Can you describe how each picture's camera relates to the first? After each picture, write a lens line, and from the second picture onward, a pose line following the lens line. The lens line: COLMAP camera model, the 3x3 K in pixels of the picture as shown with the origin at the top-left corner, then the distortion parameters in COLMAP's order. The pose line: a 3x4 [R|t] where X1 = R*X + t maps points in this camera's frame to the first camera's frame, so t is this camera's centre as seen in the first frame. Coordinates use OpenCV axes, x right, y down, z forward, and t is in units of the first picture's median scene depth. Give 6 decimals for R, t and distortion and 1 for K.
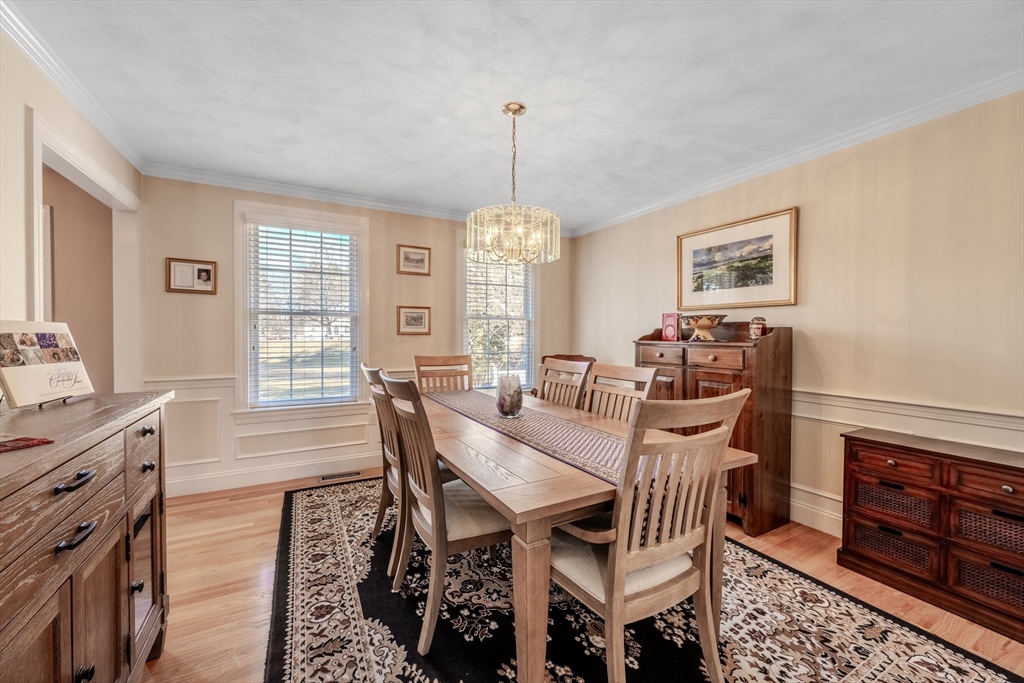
lens RADIAL K [[402.6, 0, 513.3], [0, 402.6, 339.8], [0, 0, 1]] dist [-0.015474, -0.000213]
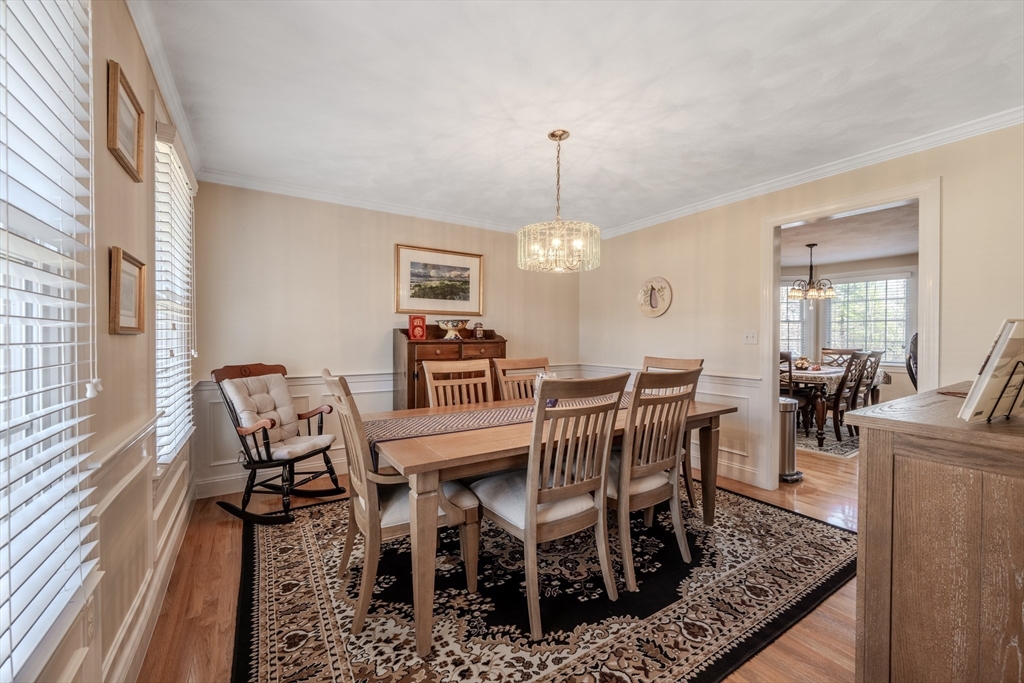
lens RADIAL K [[402.6, 0, 513.6], [0, 402.6, 337.9], [0, 0, 1]] dist [-0.015474, -0.000213]
pose [[-0.072267, -0.008818, 0.997346, -1.250368], [0.010447, 0.999899, 0.009597, -0.018755], [-0.997331, 0.011113, -0.072167, 1.350435]]
